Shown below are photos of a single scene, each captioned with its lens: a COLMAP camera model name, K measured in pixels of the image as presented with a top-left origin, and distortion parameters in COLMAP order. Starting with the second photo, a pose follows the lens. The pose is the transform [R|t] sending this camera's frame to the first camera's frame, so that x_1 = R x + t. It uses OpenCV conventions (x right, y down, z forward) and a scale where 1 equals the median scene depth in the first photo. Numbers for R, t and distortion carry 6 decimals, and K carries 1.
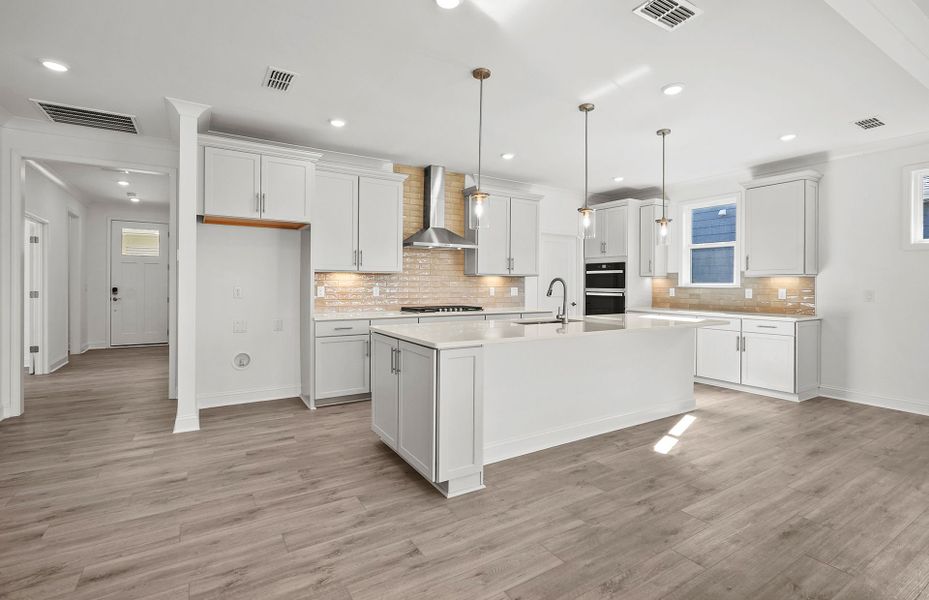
lens RADIAL K [[432.0, 0, 468.0], [0, 432.0, 287.2], [0, 0, 1]] dist [-0.000659, 0.000730]
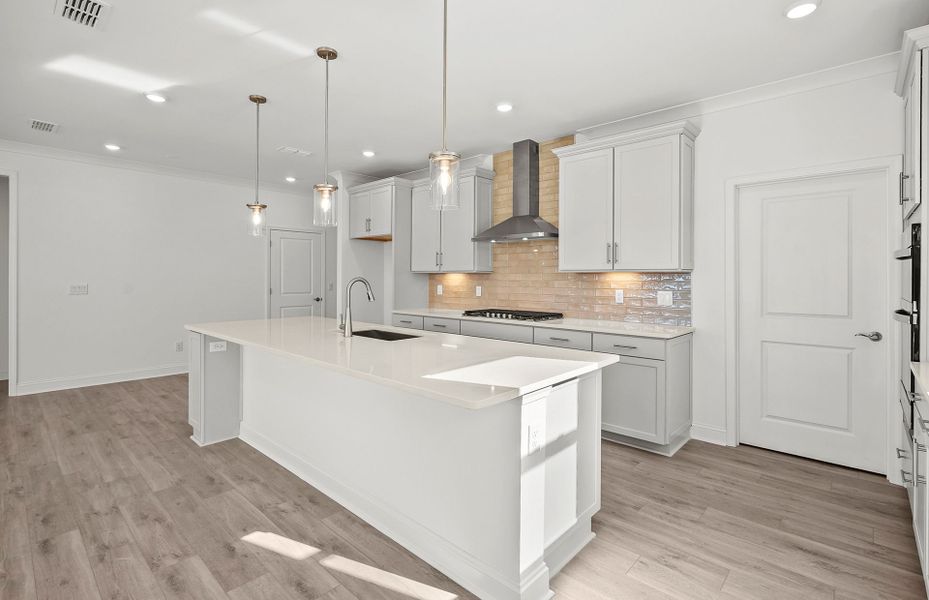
lens RADIAL K [[432.0, 0, 458.8], [0, 432.0, 281.7], [0, 0, 1]] dist [-0.000659, 0.000730]
pose [[0.254900, 0.003997, -0.966959, 0.820262], [-0.009439, 0.999954, 0.001645, -0.014217], [0.966921, 0.008707, 0.254926, 0.795582]]
